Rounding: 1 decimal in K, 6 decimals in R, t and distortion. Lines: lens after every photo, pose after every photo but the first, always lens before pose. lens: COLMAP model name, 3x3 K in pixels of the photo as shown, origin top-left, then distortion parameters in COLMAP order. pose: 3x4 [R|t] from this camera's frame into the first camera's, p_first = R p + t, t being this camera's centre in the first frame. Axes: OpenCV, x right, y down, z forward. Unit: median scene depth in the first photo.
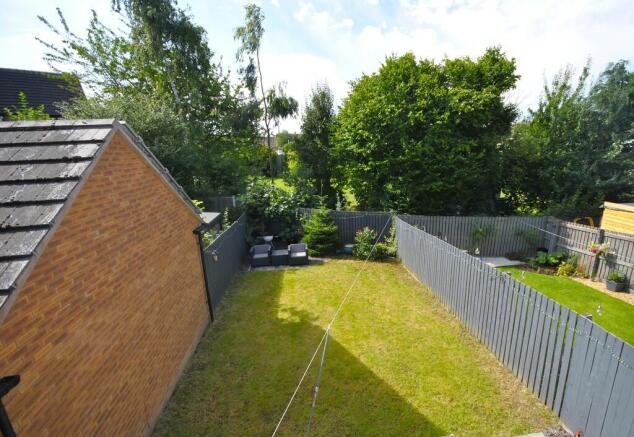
lens RADIAL K [[300.1, 0, 346.2], [0, 300.1, 225.5], [0, 0, 1]] dist [-0.000321, 0.000083]
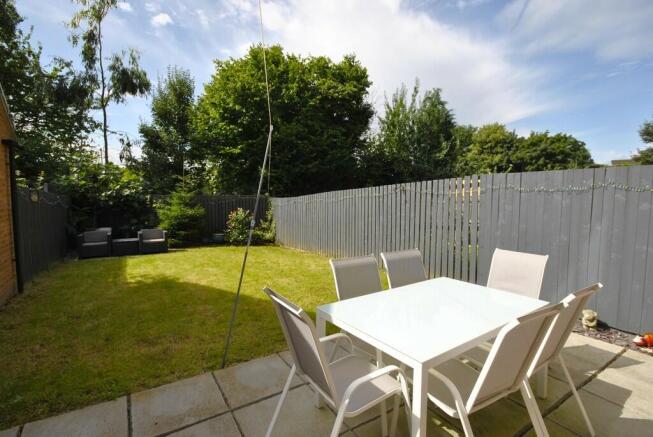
lens RADIAL K [[315.8, 0, 327.0], [0, 315.8, 217.4], [0, 0, 1]] dist [-0.002648, 0.000107]
pose [[0.914239, -0.004762, 0.405147, -0.074832], [0.079112, 0.982783, -0.166968, 0.201636], [-0.397376, 0.184701, 0.898876, 0.066978]]
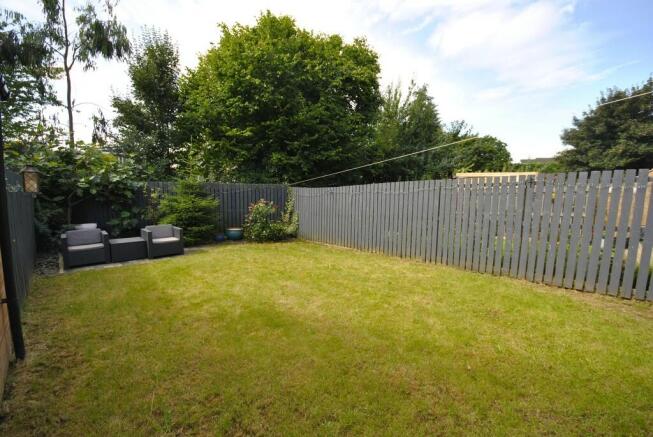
lens RADIAL K [[284.8, 0, 328.2], [0, 284.8, 217.7], [0, 0, 1]] dist [0.003986, -0.008755]
pose [[0.820867, -0.029129, 0.570376, -0.205995], [0.107211, 0.988803, -0.103796, 0.142474], [-0.560967, 0.146353, 0.814799, 0.309042]]
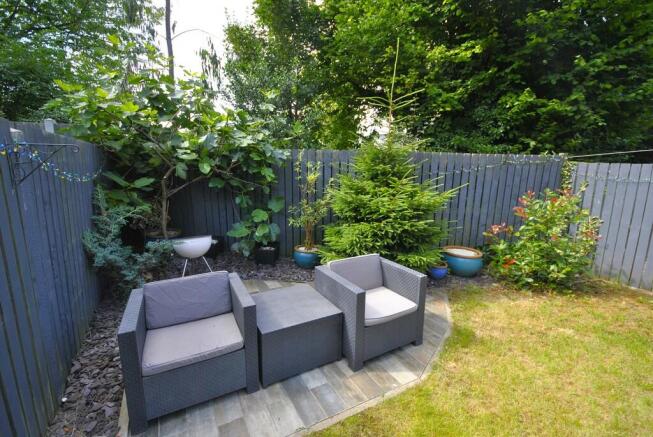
lens RADIAL K [[284.8, 0, 328.2], [0, 284.8, 217.7], [0, 0, 1]] dist [0.003986, -0.008755]
pose [[0.940107, -0.023712, 0.340054, -0.252582], [0.047770, 0.996898, -0.062551, 0.042637], [-0.337516, 0.075049, 0.938323, 0.775736]]
